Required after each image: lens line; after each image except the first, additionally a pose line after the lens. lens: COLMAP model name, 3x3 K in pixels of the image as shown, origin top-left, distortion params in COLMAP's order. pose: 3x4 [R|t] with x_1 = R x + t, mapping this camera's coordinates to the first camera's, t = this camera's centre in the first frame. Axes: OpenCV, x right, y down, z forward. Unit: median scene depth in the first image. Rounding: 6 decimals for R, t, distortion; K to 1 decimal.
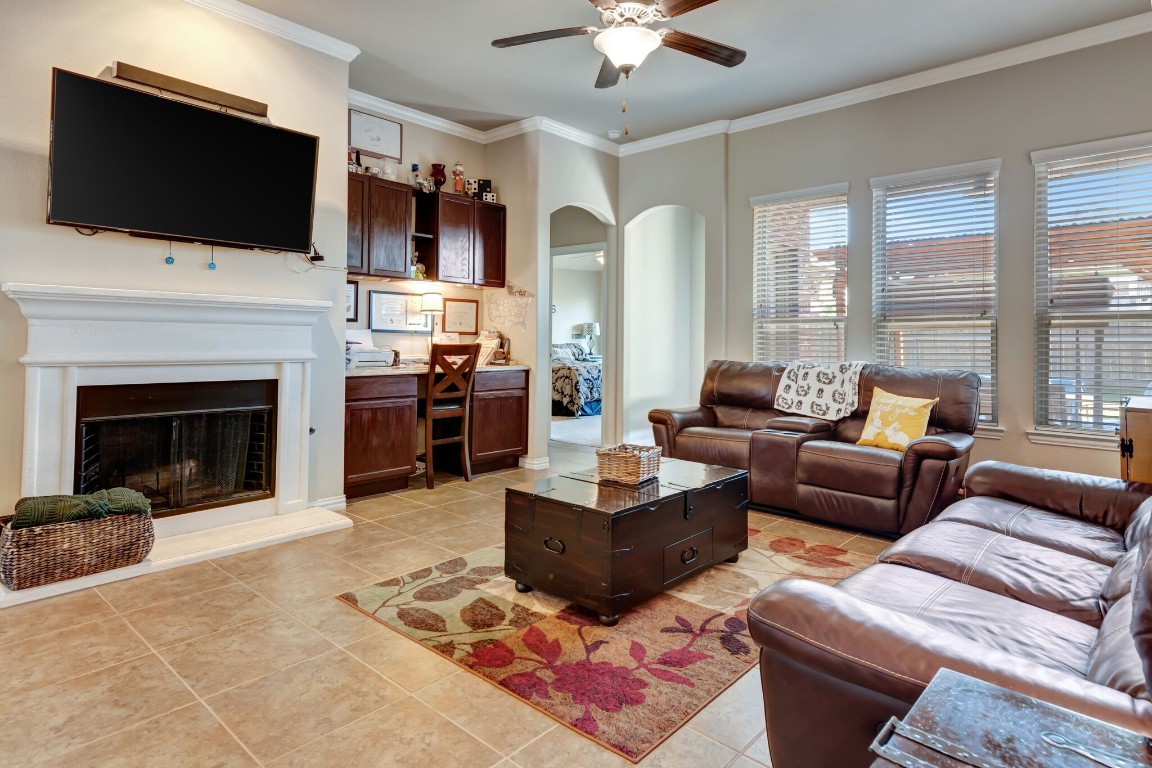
lens RADIAL K [[634.7, 0, 578.5], [0, 634.7, 324.5], [0, 0, 1]] dist [0.032396, 0.002241]
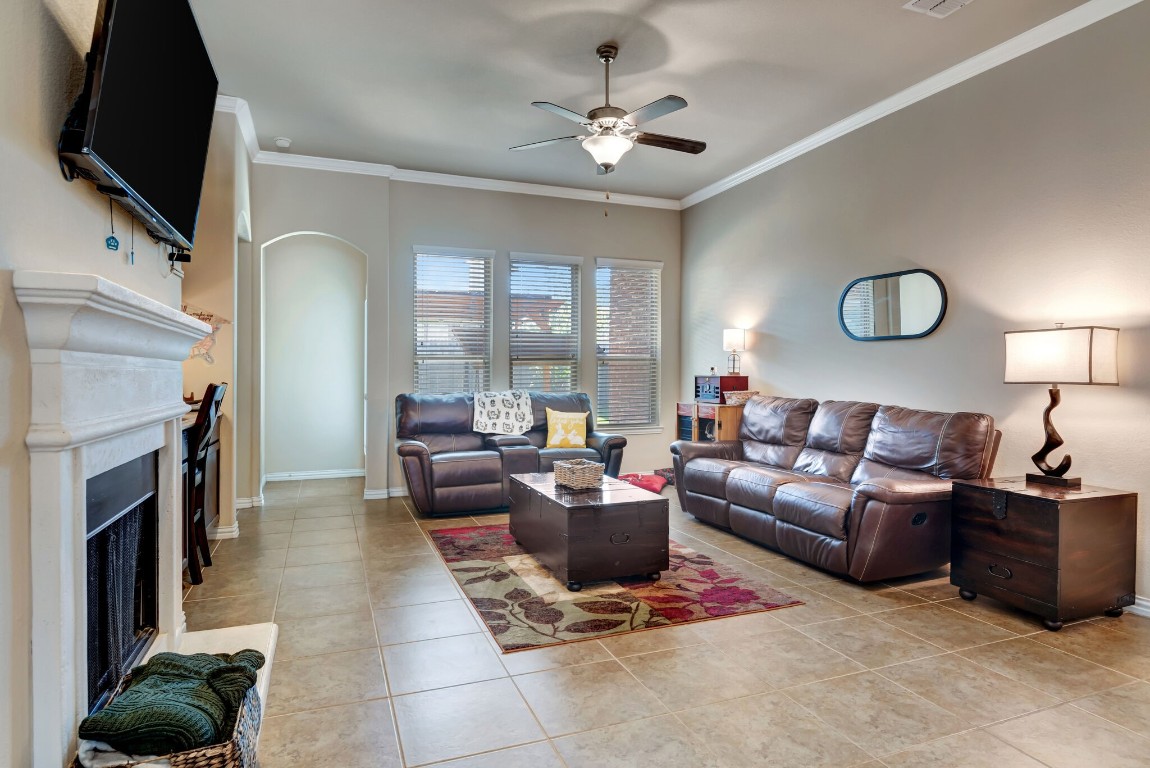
lens RADIAL K [[647.1, 0, 564.3], [0, 647.1, 376.8], [0, 0, 1]] dist [-0.040957, 0.001607]
pose [[0.446864, -0.013146, 0.894505, -0.757319], [-0.018935, 0.999529, 0.024149, -0.004331], [-0.894401, -0.027728, 0.446405, 0.325873]]
